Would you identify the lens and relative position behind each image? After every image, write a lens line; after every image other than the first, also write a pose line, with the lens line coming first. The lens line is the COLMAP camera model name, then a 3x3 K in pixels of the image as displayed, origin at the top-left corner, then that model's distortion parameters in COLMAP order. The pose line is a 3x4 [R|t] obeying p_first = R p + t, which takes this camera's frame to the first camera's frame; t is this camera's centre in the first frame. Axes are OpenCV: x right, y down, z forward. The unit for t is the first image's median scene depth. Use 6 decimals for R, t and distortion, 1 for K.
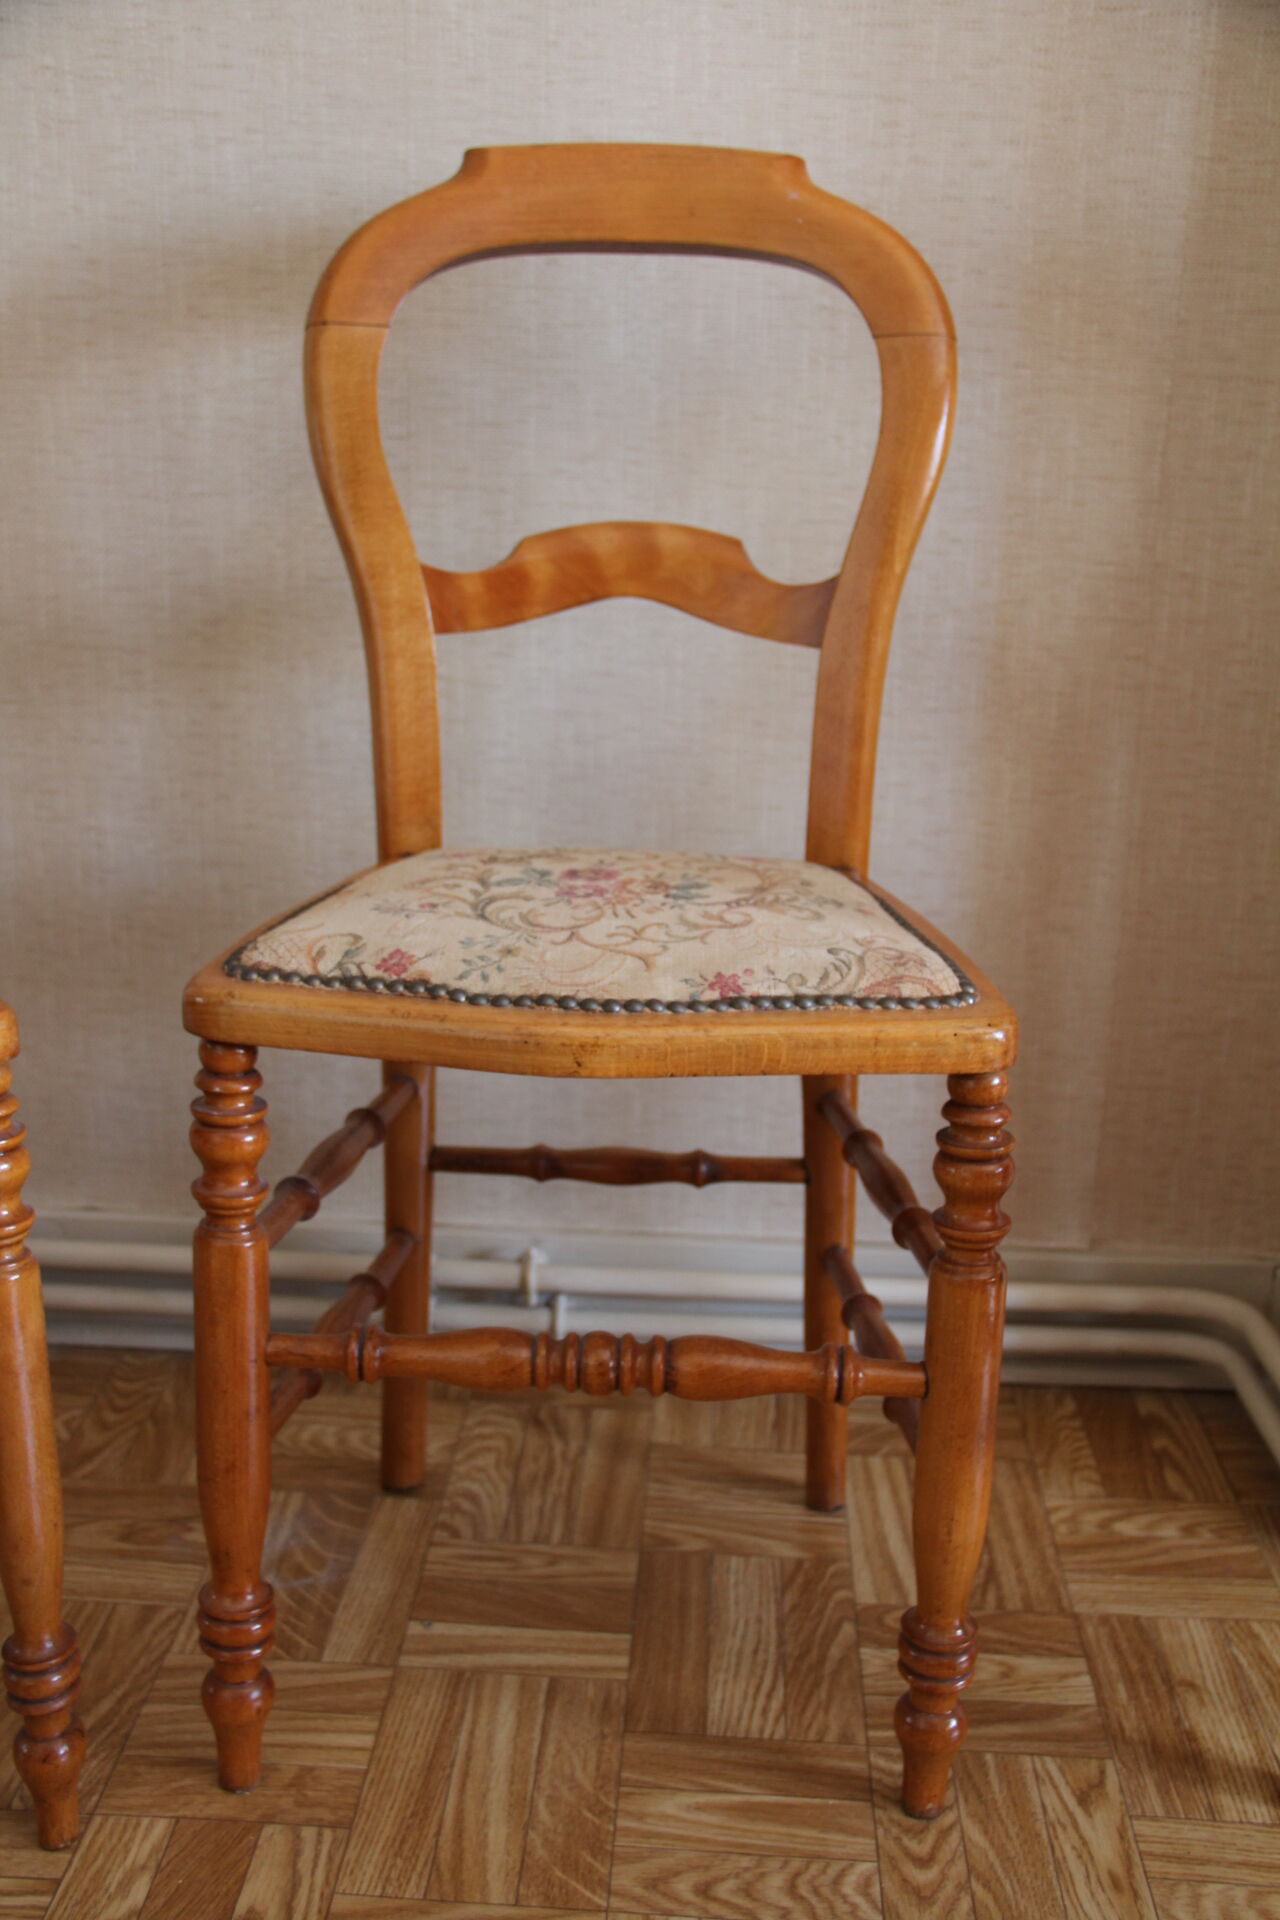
lens RADIAL K [[2046.8, 0, 640.0], [0, 2046.8, 960.0], [0, 0, 1]] dist [-0.080734, 0.001340]
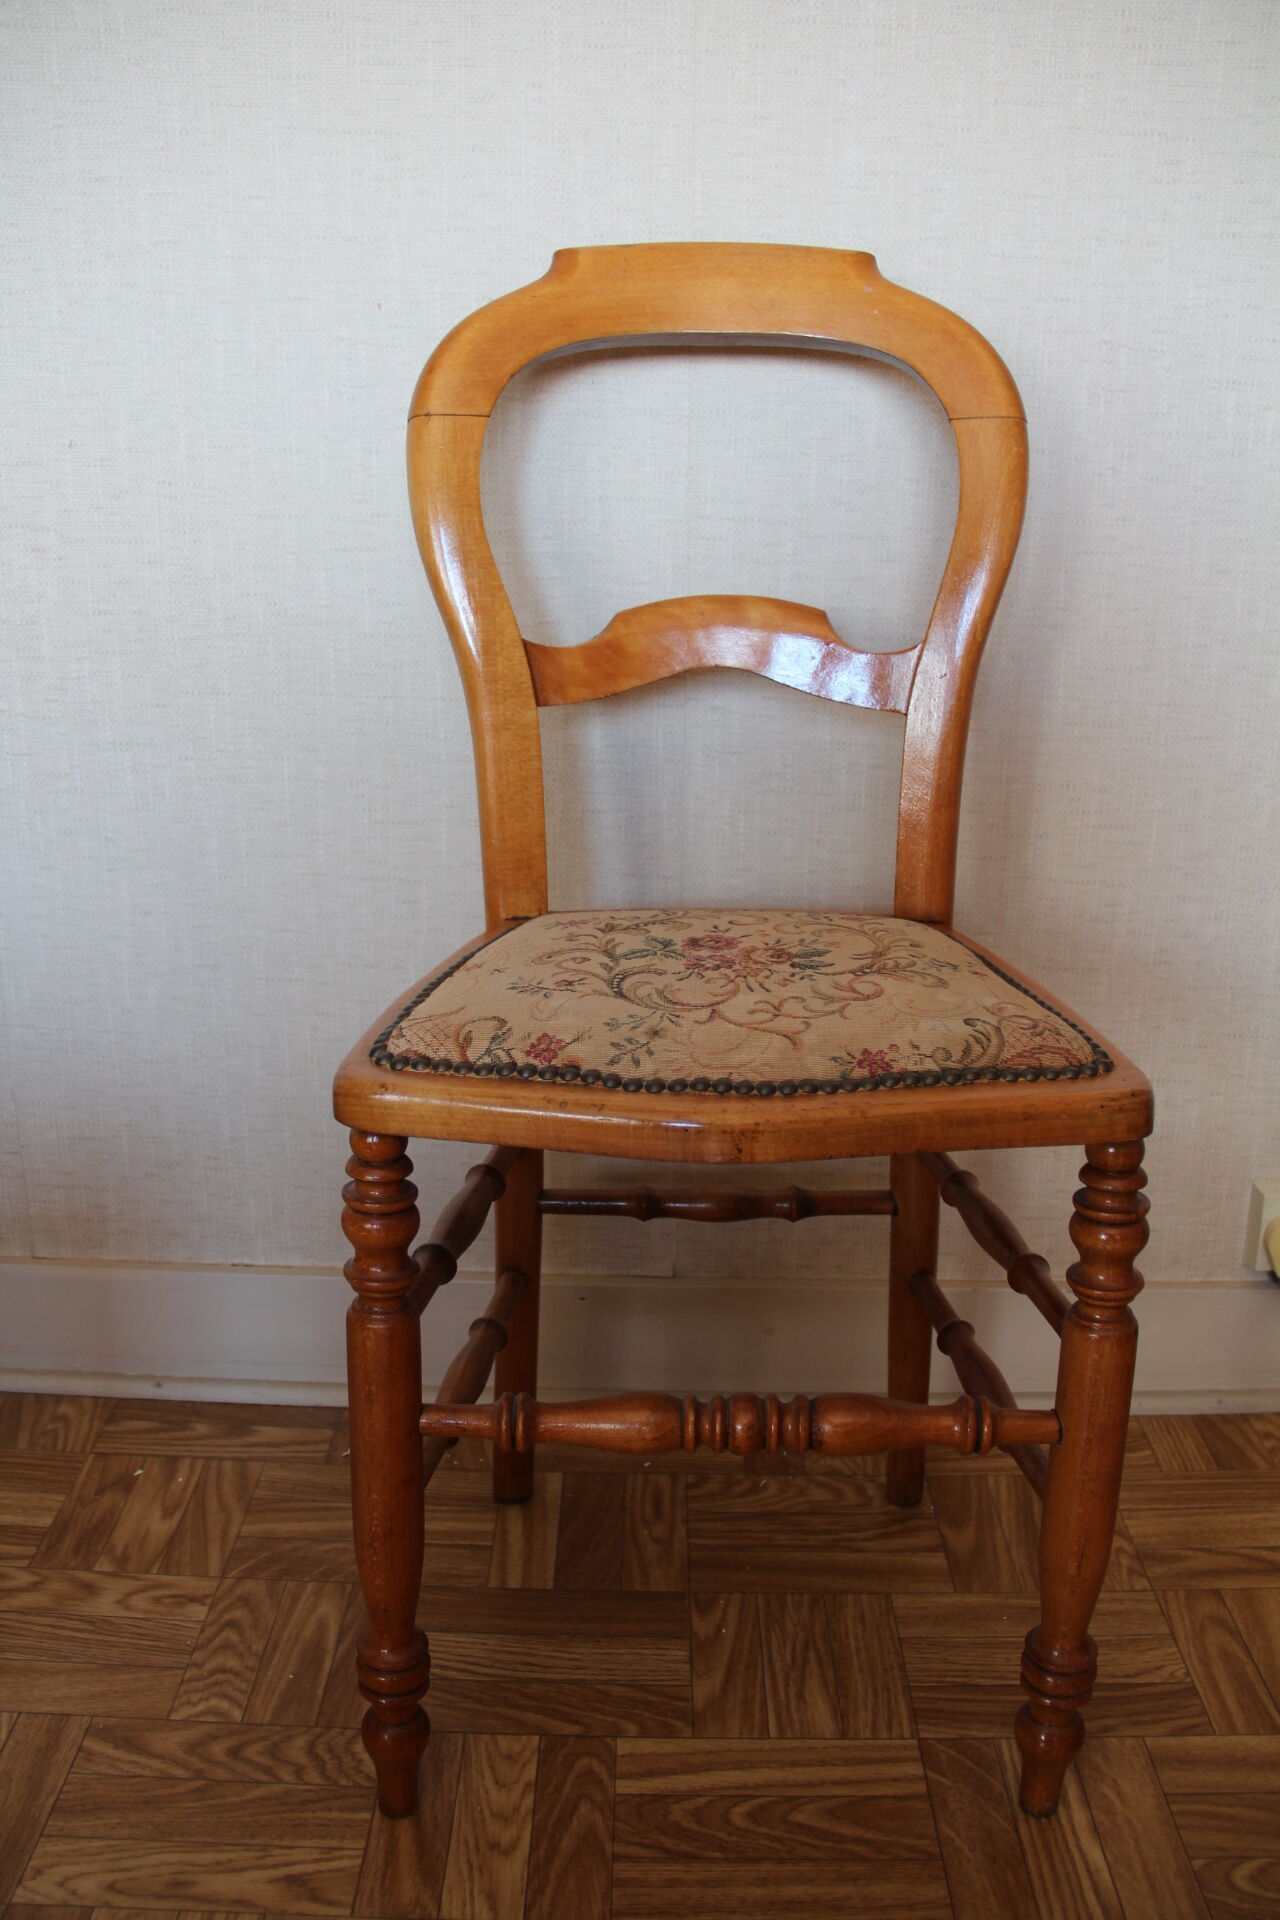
lens RADIAL K [[1670.5, 0, 640.0], [0, 1670.5, 960.0], [0, 0, 1]] dist [-0.143017, 0.020133]
pose [[0.999326, -0.026673, 0.025234, -0.088539], [0.026236, 0.999503, 0.017503, -0.053041], [-0.025688, -0.016830, 0.999528, 0.171554]]
